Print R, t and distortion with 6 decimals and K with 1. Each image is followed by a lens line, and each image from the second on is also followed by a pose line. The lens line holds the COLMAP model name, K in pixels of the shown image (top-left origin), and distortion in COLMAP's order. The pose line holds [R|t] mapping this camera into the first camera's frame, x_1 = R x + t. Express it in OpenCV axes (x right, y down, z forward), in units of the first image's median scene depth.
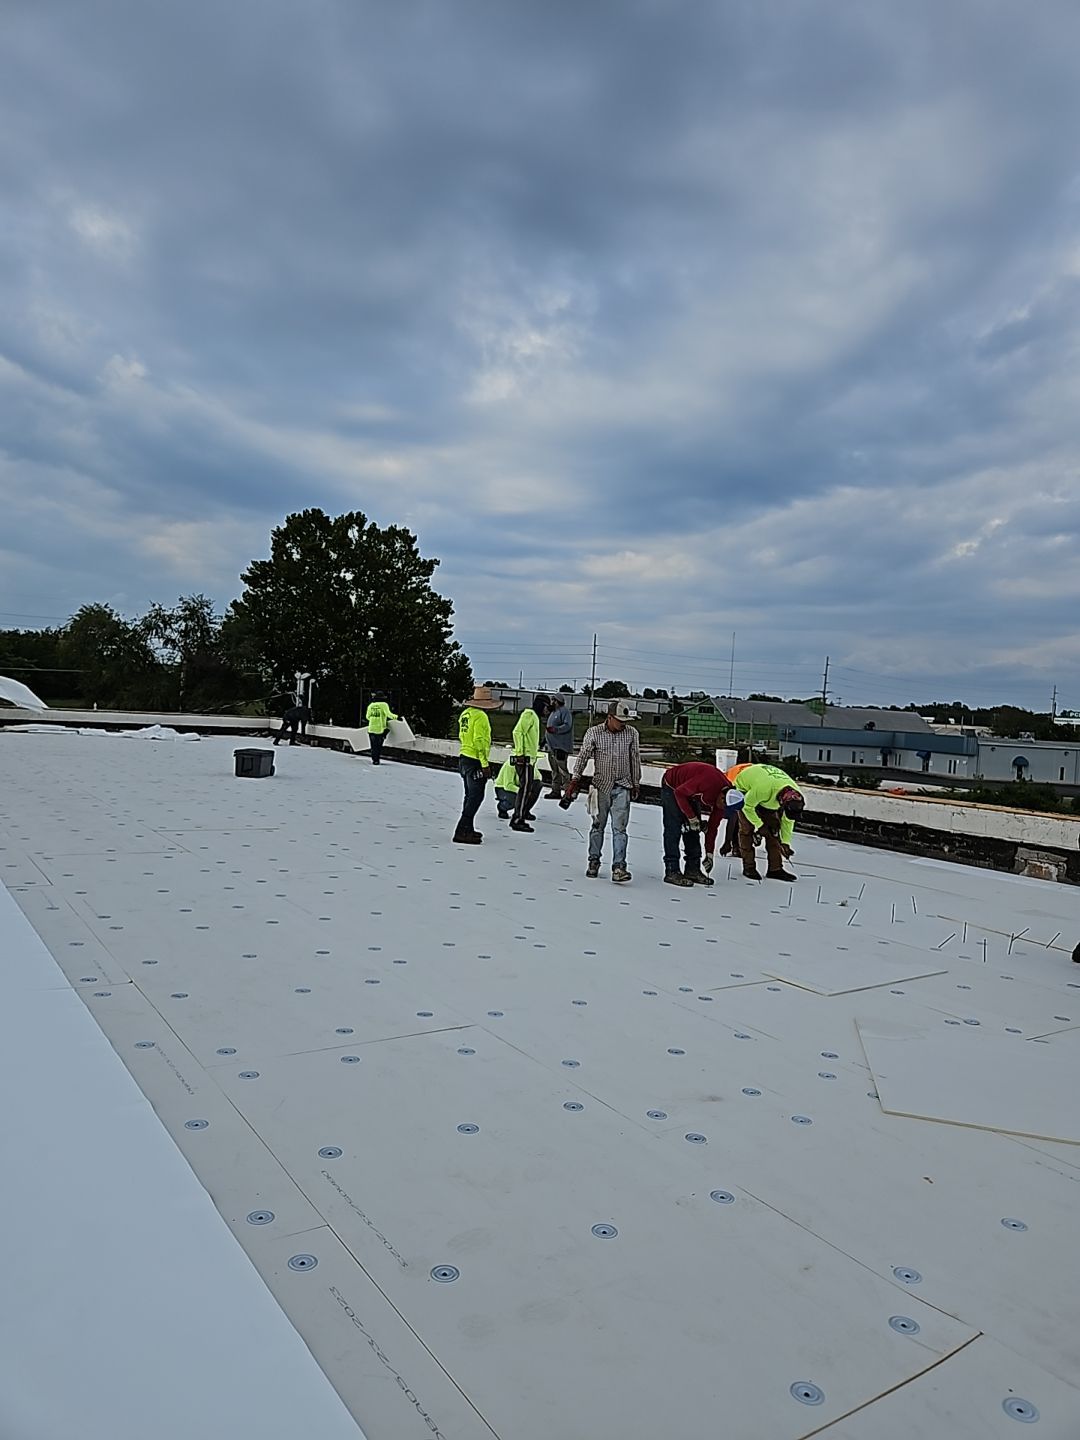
lens RADIAL K [[922.5, 0, 543.6], [0, 922.5, 694.9], [0, 0, 1]] dist [0.367112, -0.000046]
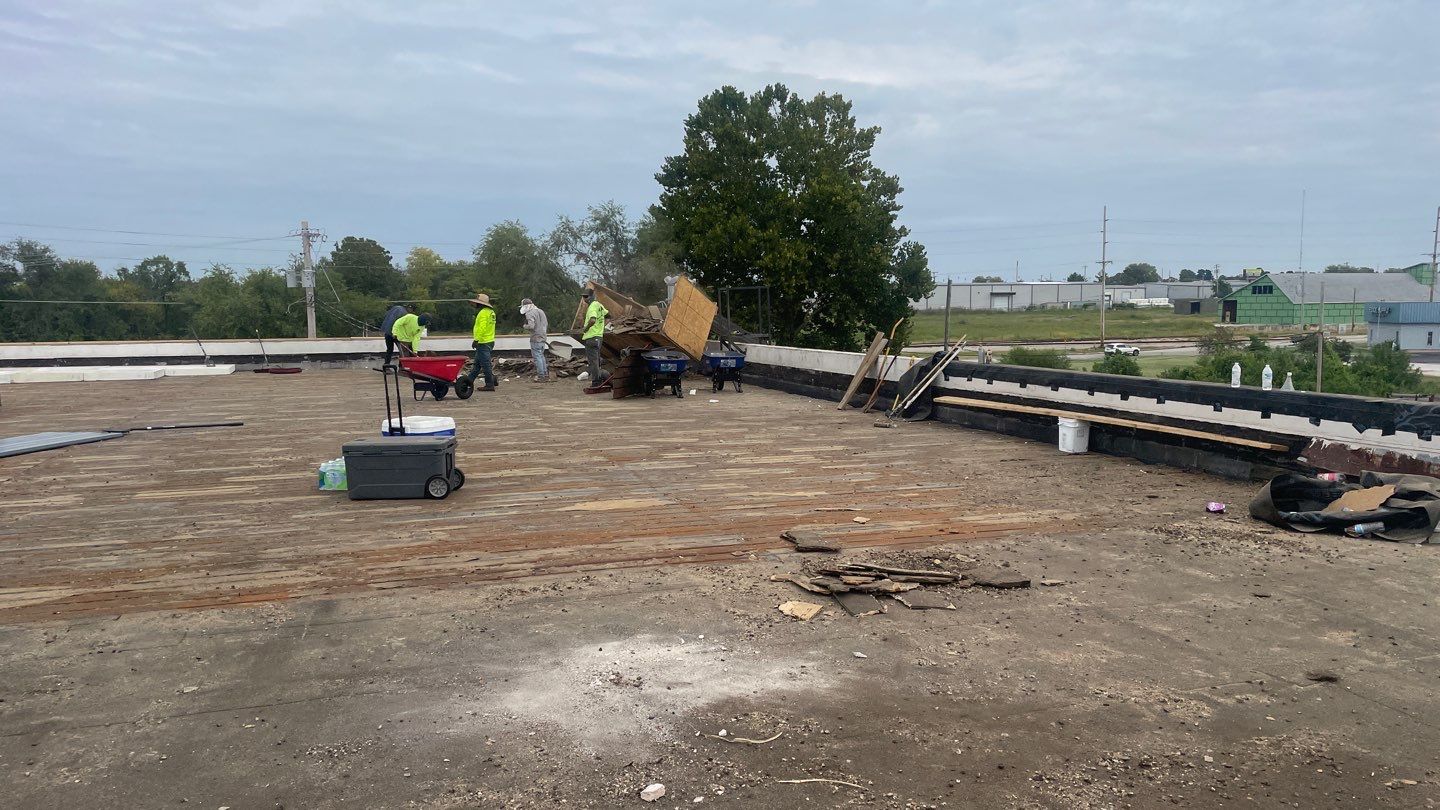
lens RADIAL K [[1016.0, 0, 720.0], [0, 1016.0, 405.0], [0, 0, 1]] dist [0.004580, 0.000471]
pose [[0.945369, -0.038444, -0.323726, 0.034517], [0.071115, 0.993427, 0.089700, 0.006094], [0.318150, -0.107822, 0.941889, 0.094317]]
